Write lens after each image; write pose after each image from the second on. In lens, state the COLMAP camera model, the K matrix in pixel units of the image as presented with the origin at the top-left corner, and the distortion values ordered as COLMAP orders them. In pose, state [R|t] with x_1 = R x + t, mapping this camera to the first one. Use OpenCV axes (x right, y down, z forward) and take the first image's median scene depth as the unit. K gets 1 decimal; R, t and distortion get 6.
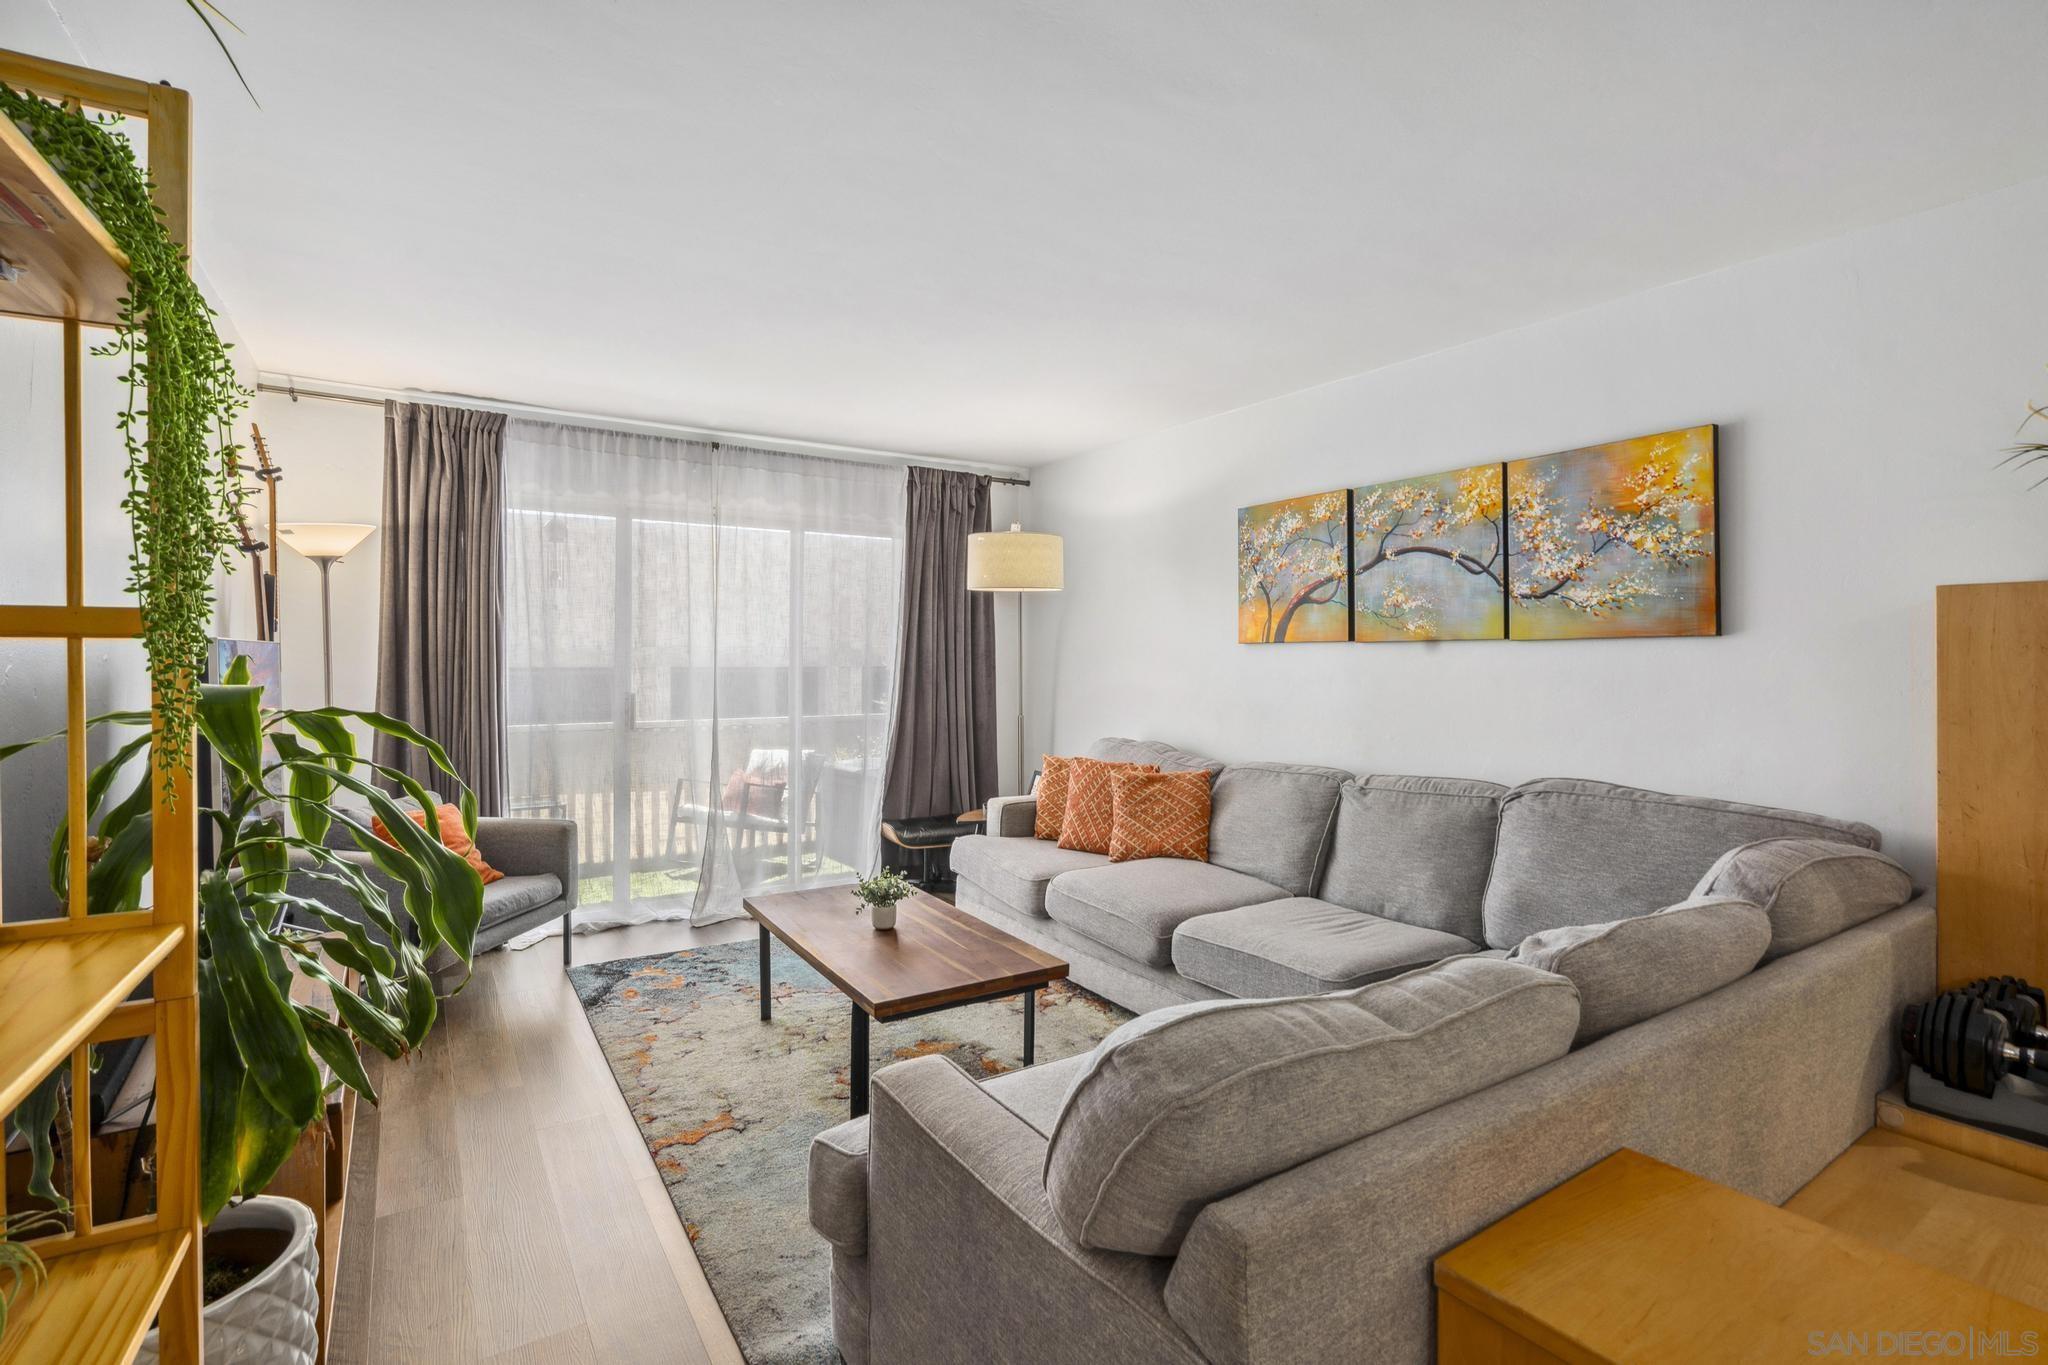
lens RADIAL K [[957.4, 0, 1020.5], [0, 957.4, 645.2], [0, 0, 1]] dist [-0.002925, 0.000666]
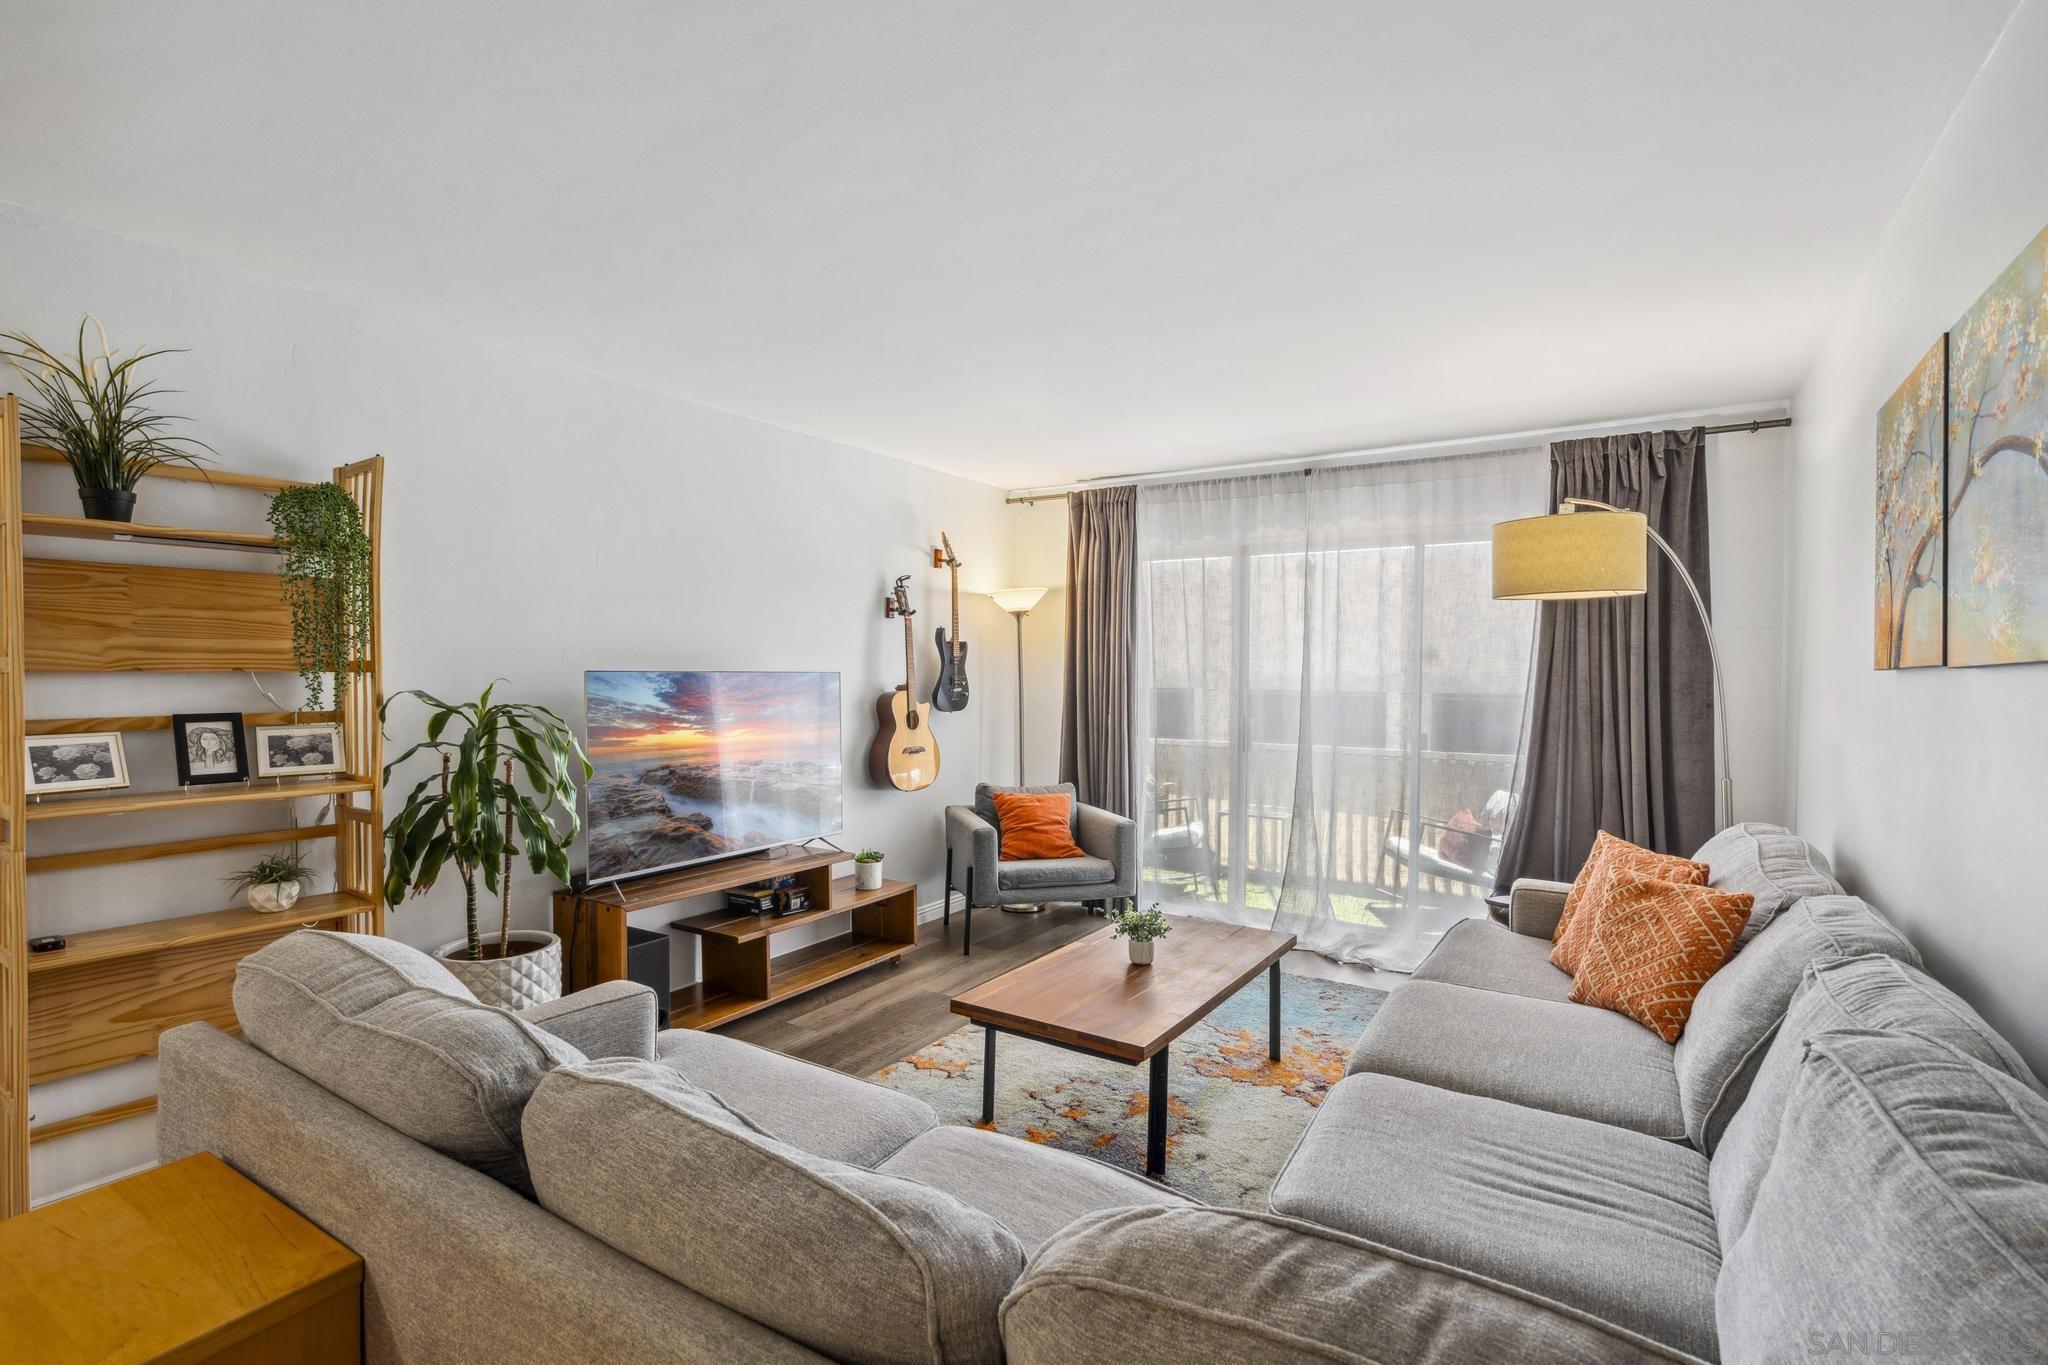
lens RADIAL K [[941.6, 0, 1024.0], [0, 941.6, 682.5], [0, 0, 1]] dist [-0.001552, 0.000304]
pose [[0.417583, 0.009334, -0.908591, 0.585077], [0.000426, 0.999945, 0.010468, -0.000916], [0.908639, -0.004758, 0.417556, 0.423997]]
